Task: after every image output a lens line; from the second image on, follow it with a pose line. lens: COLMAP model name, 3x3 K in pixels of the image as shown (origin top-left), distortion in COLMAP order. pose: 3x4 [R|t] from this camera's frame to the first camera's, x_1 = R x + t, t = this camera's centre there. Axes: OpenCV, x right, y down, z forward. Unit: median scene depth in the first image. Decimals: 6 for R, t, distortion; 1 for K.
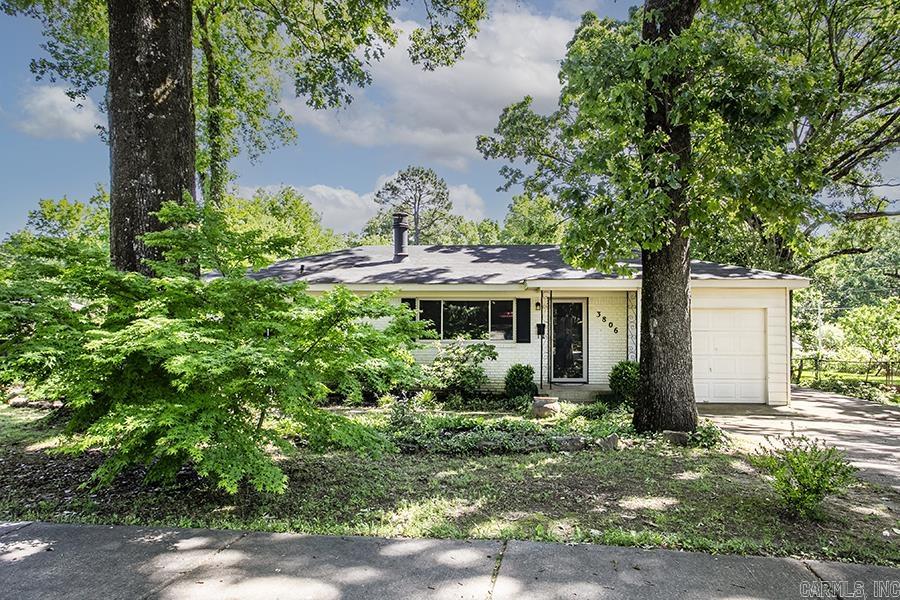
lens RADIAL K [[554.4, 0, 450.5], [0, 554.4, 307.8], [0, 0, 1]] dist [-0.023029, -0.000264]
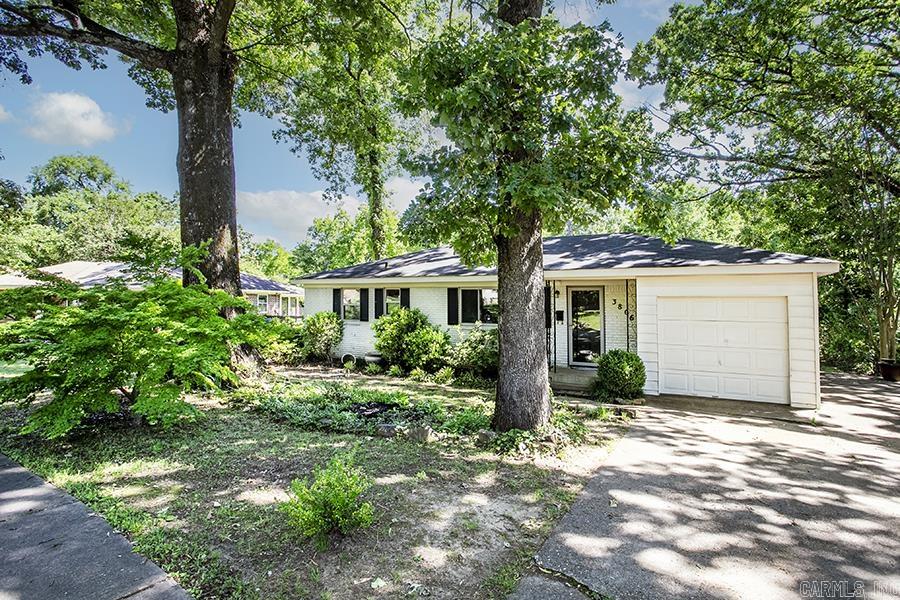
lens RADIAL K [[456.1, 0, 450.1], [0, 456.1, 292.8], [0, 0, 1]] dist [-0.062500, 0.022757]
pose [[0.903714, -0.006853, -0.428081, 0.388133], [0.013024, 0.999849, 0.011488, -0.020123], [0.427938, -0.015957, 0.903667, 0.131620]]
